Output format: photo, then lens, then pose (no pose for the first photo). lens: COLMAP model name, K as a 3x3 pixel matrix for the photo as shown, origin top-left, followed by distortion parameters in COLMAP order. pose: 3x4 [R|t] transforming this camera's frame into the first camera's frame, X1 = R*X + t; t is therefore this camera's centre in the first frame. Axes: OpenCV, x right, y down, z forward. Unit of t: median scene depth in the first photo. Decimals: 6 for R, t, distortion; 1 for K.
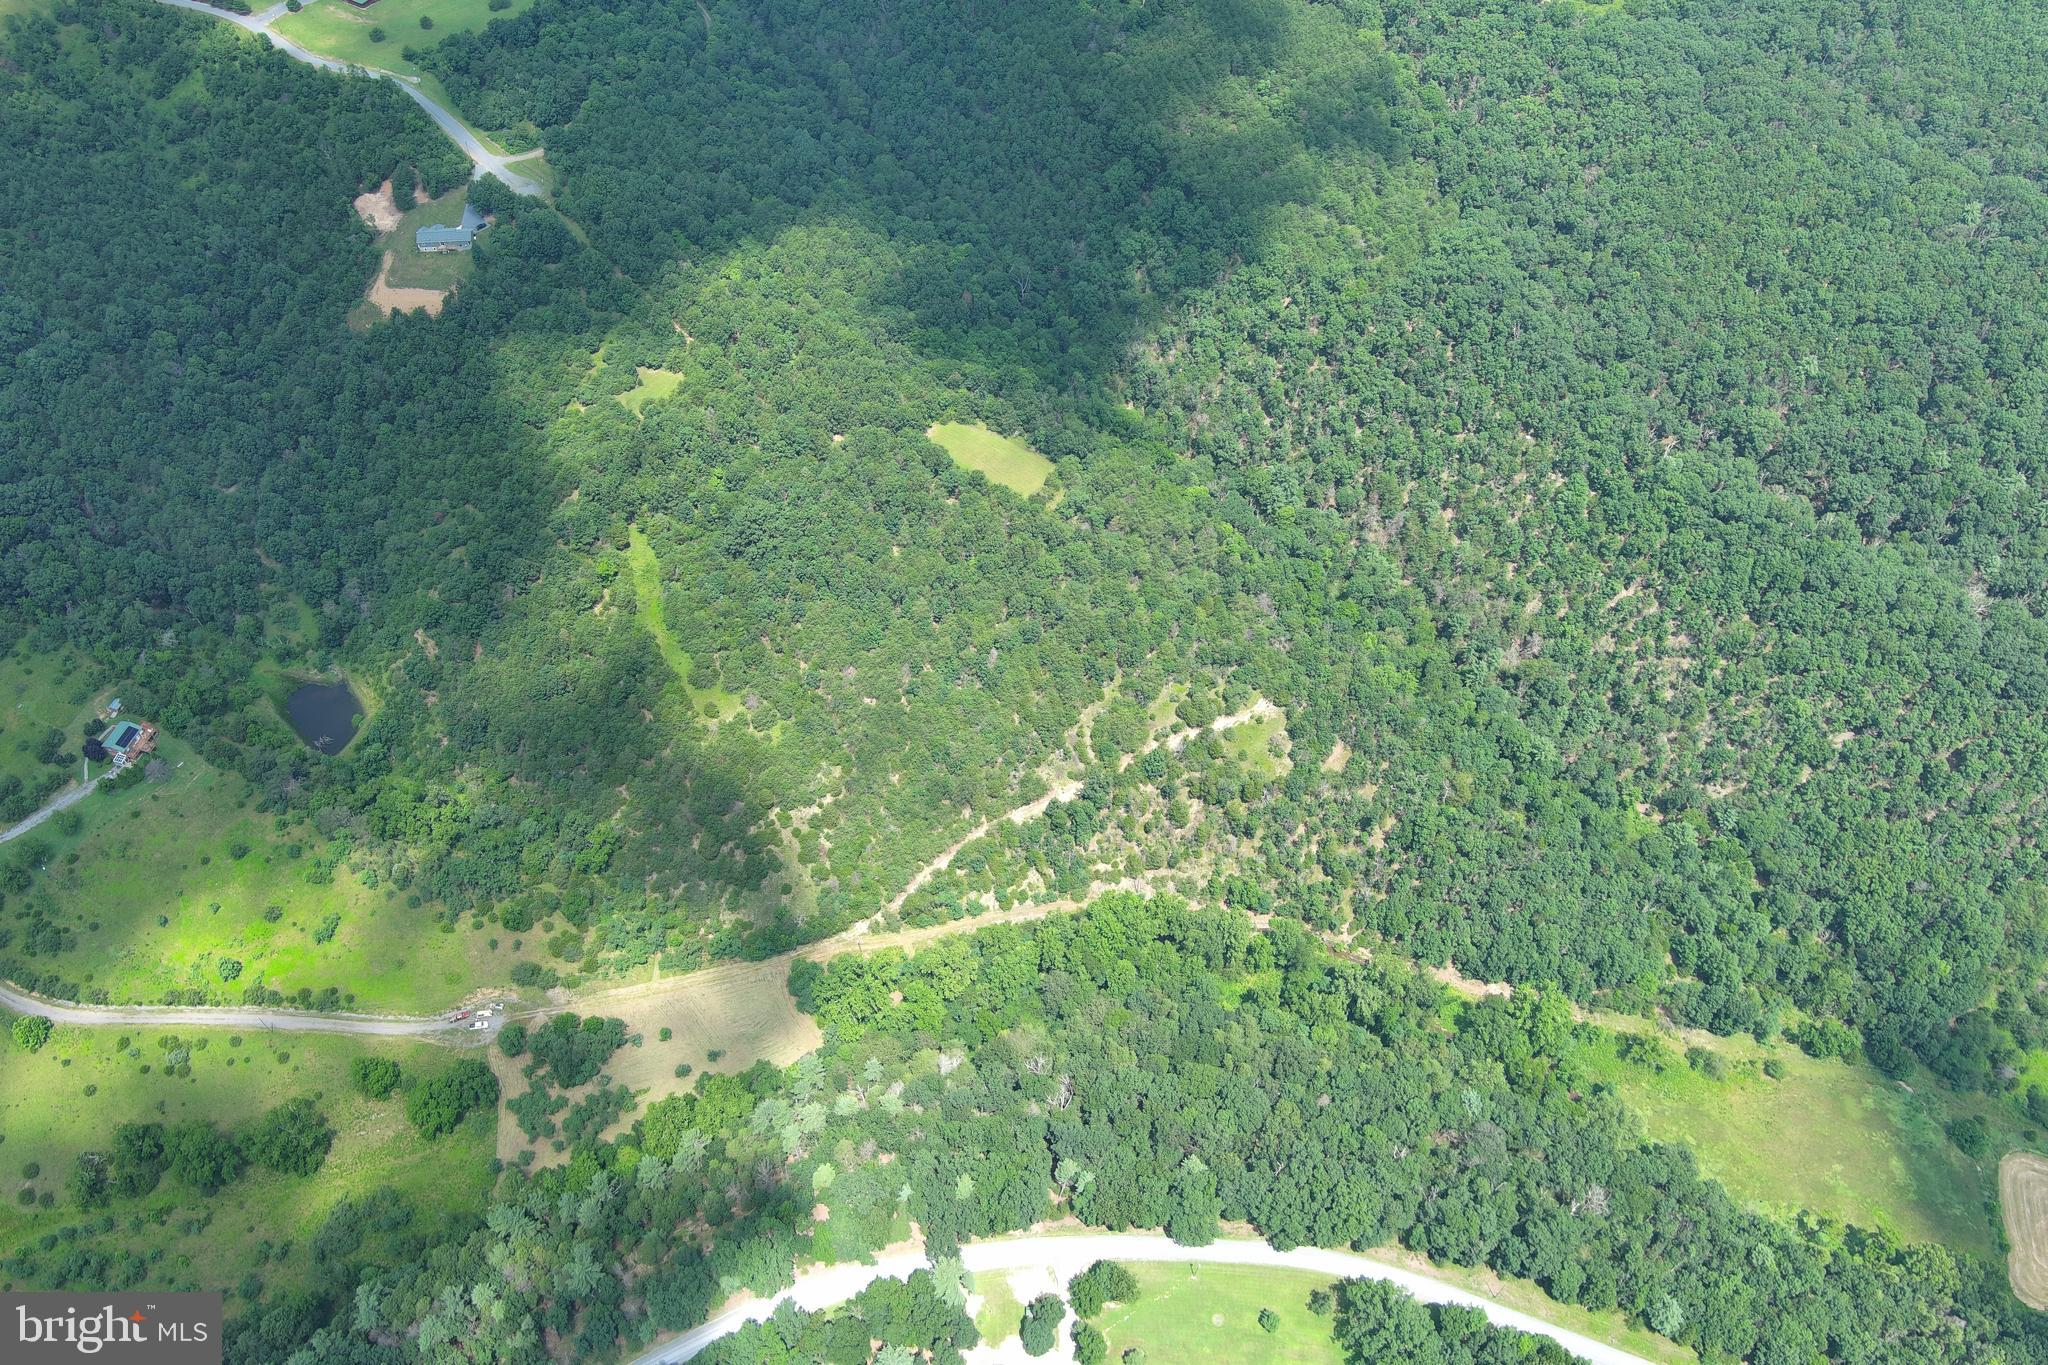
lens RADIAL K [[1584.5, 0, 1026.2], [0, 1584.5, 686.1], [0, 0, 1]] dist [0.022870, -0.017633]
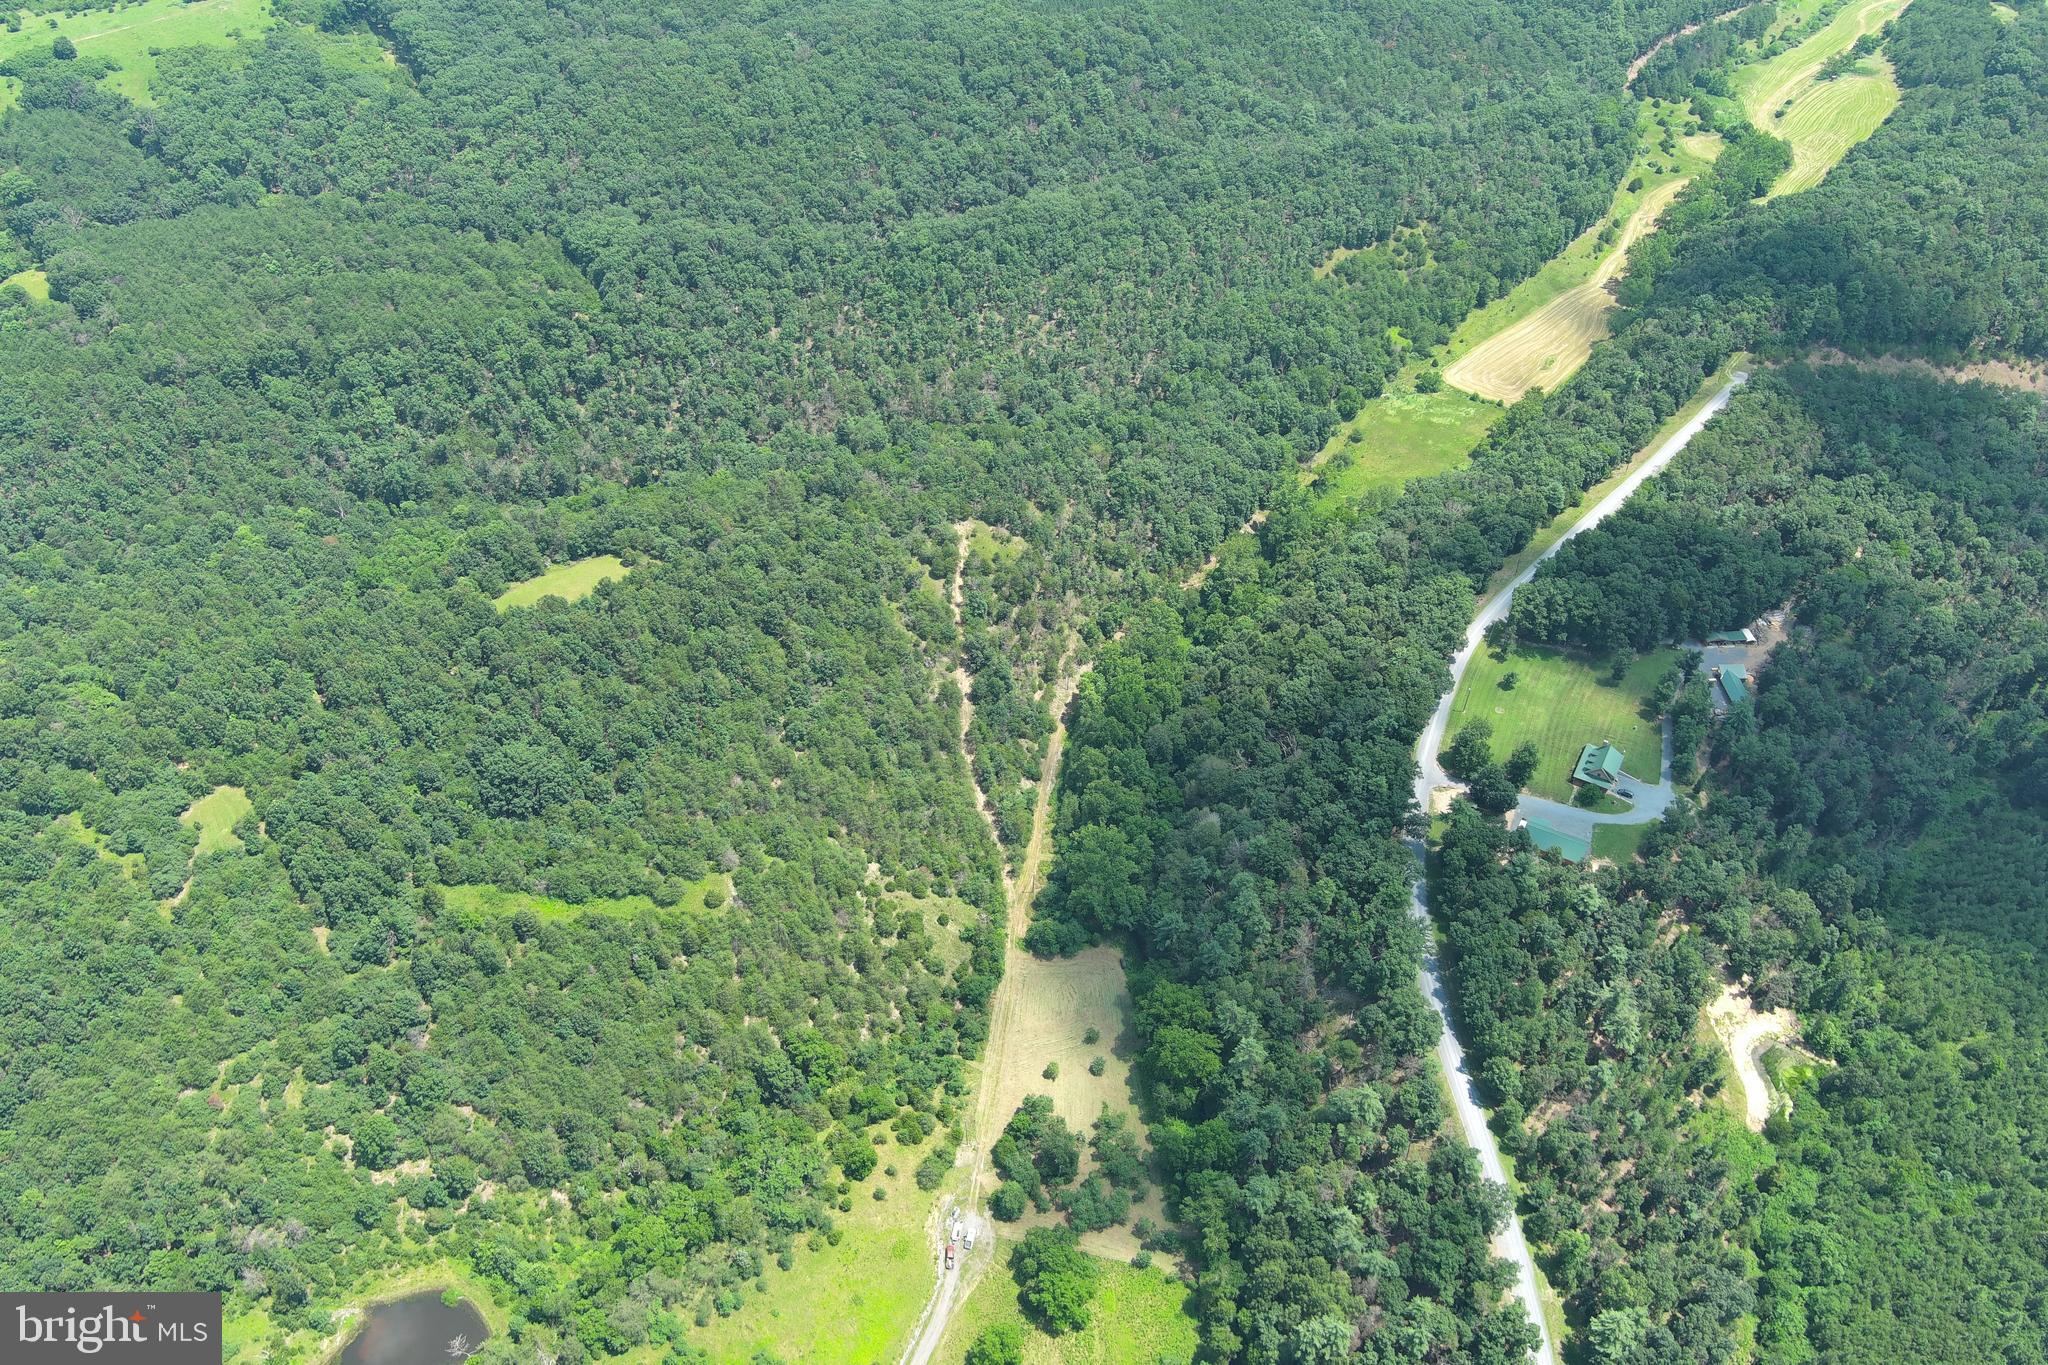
lens RADIAL K [[1587.1, 0, 1025.6], [0, 1587.1, 687.6], [0, 0, 1]] dist [0.019747, -0.011006]
pose [[0.368640, -0.648331, 0.666162, -0.639694], [0.744813, 0.634796, 0.205640, -0.109286], [-0.556200, 0.420358, 0.716896, 0.240707]]
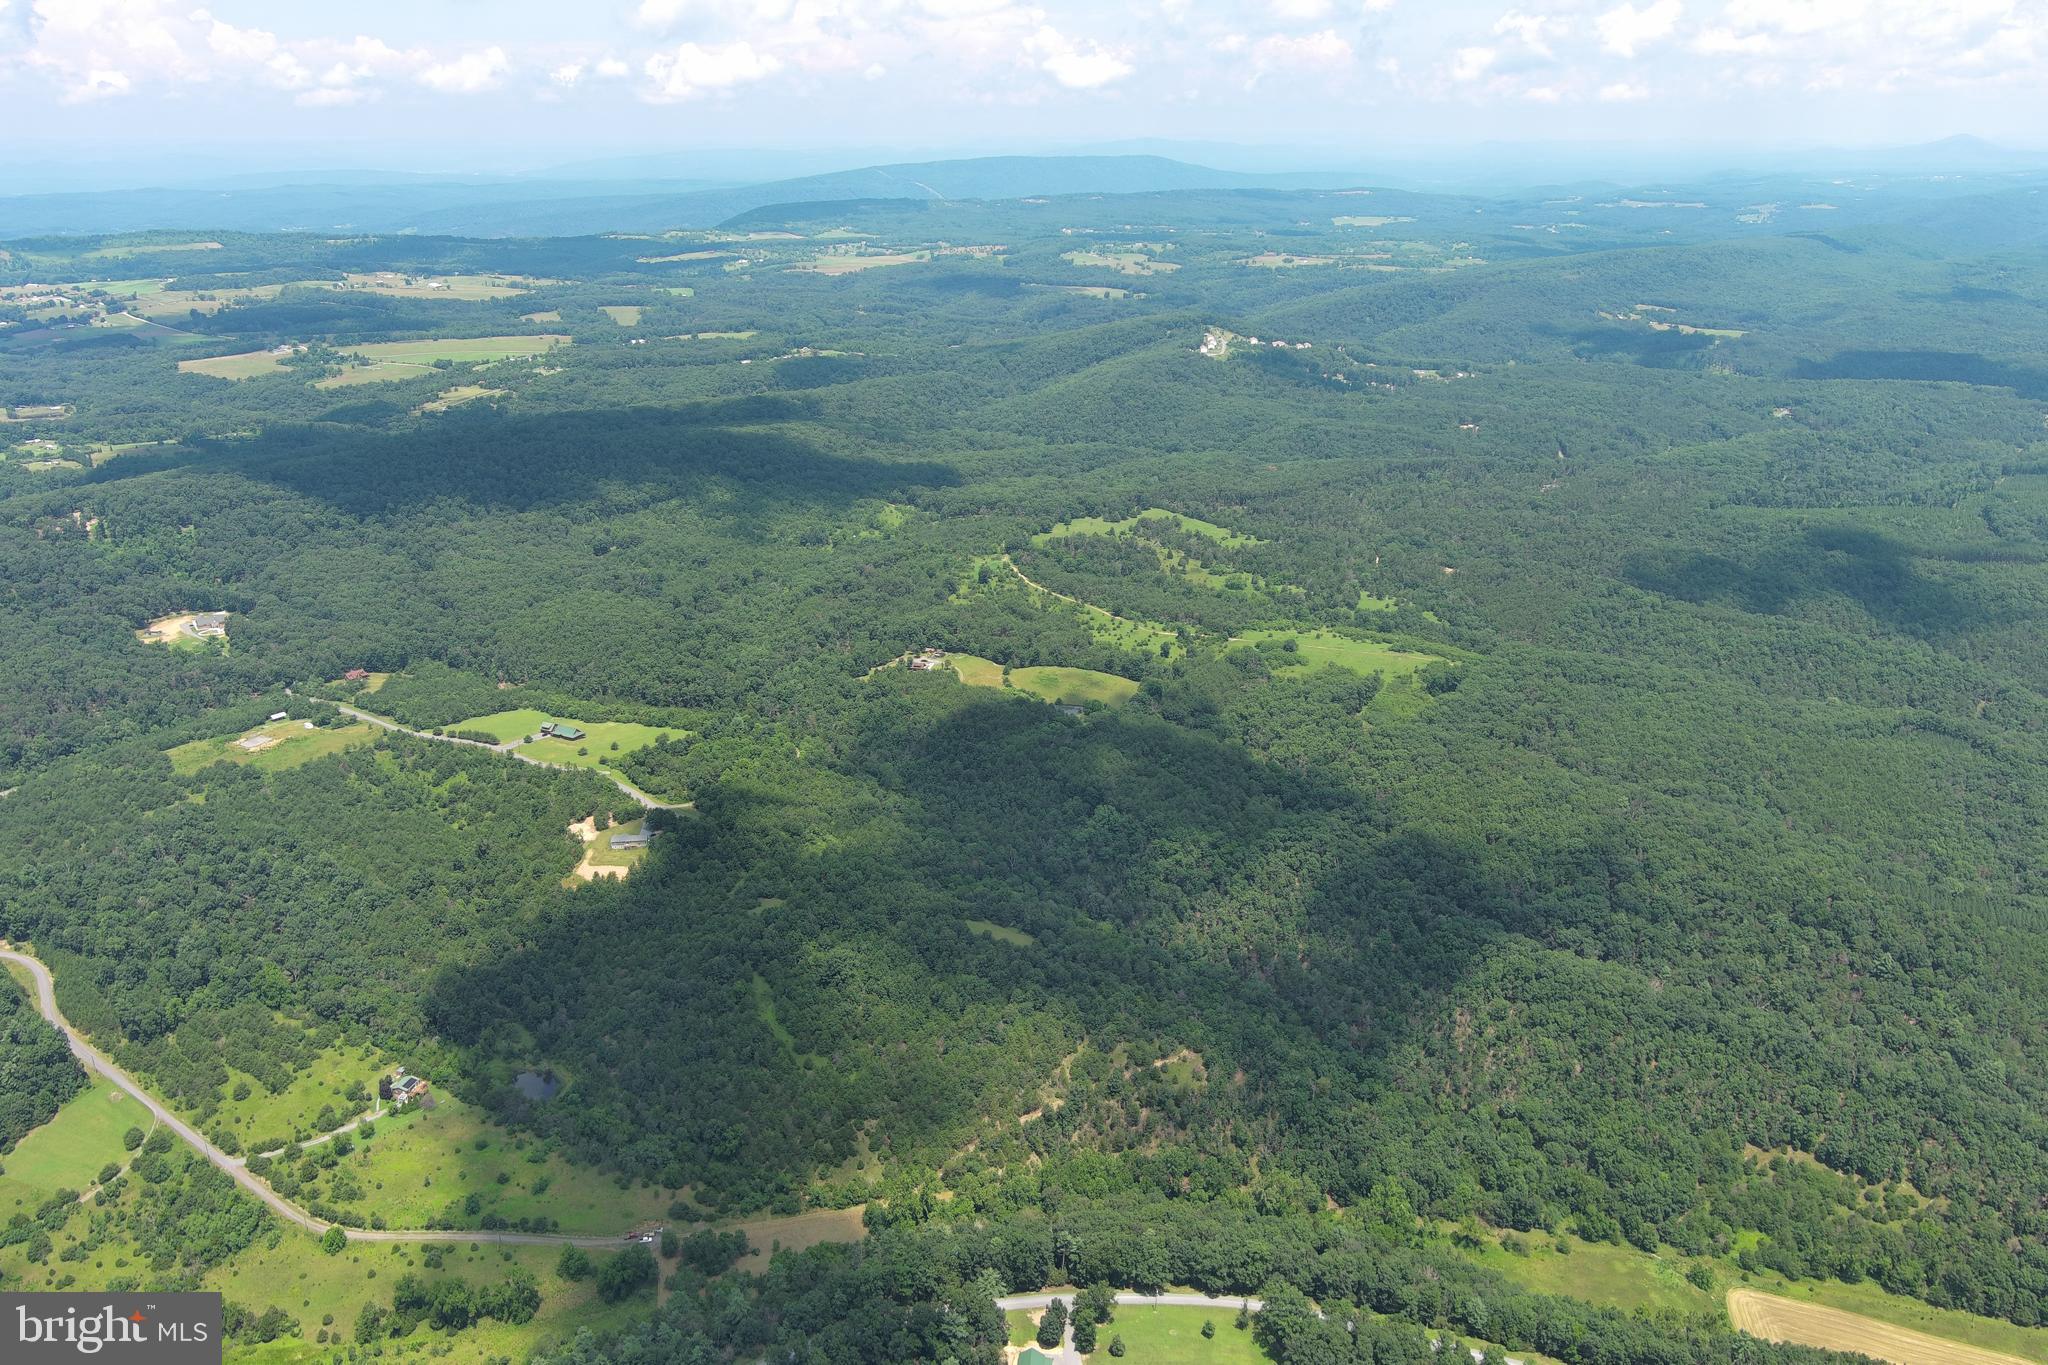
lens RADIAL K [[1584.5, 0, 1026.2], [0, 1584.5, 686.1], [0, 0, 1]] dist [0.022870, -0.017633]
pose [[0.999458, -0.019928, 0.026217, -0.030622], [0.031191, 0.828164, -0.559617, 0.553435], [-0.010560, 0.560132, 0.828336, -0.408480]]
